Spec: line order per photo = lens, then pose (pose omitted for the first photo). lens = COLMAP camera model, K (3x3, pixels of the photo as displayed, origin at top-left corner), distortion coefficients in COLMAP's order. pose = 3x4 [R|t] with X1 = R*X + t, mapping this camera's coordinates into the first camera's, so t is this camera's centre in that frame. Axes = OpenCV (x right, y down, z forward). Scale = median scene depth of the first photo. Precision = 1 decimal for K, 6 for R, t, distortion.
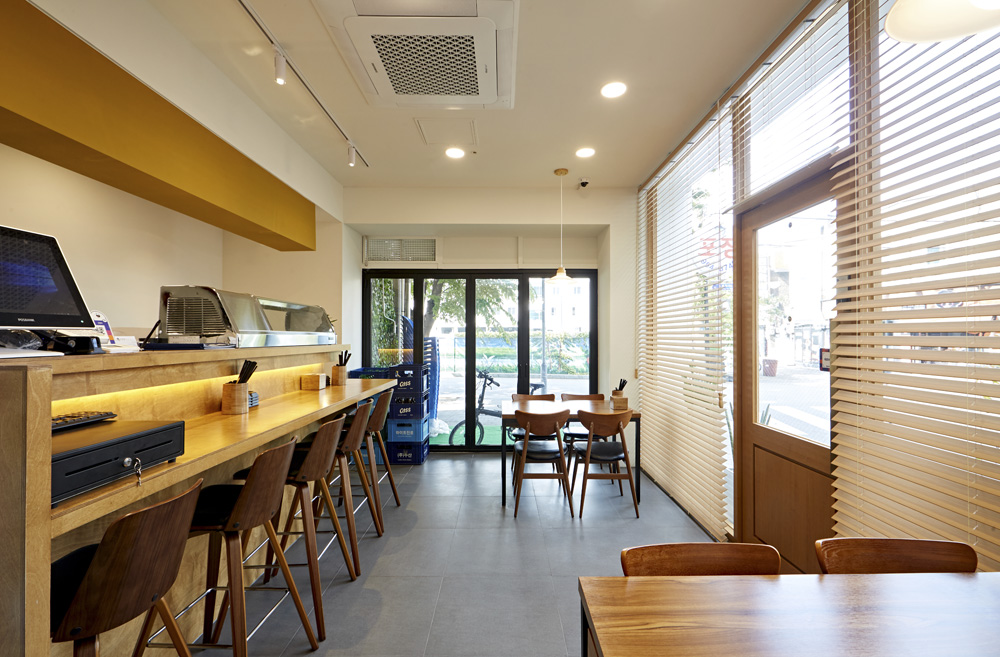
lens RADIAL K [[432.2, 0, 500.8], [0, 432.2, 329.4], [0, 0, 1]] dist [-0.001454, 0.000076]
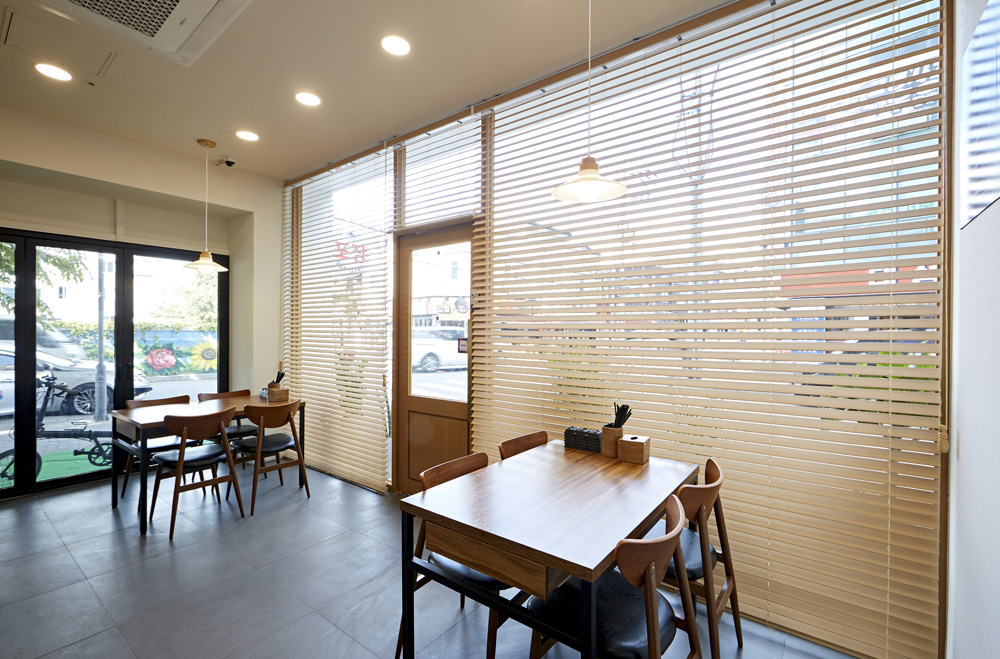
lens RADIAL K [[432.2, 0, 502.3], [0, 432.2, 332.1], [0, 0, 1]] dist [-0.001454, 0.000076]
pose [[0.611454, 0.000436, 0.791280, -0.234048], [-0.018769, 0.999726, 0.013953, -0.001700], [-0.791058, -0.023383, 0.611294, -0.037215]]
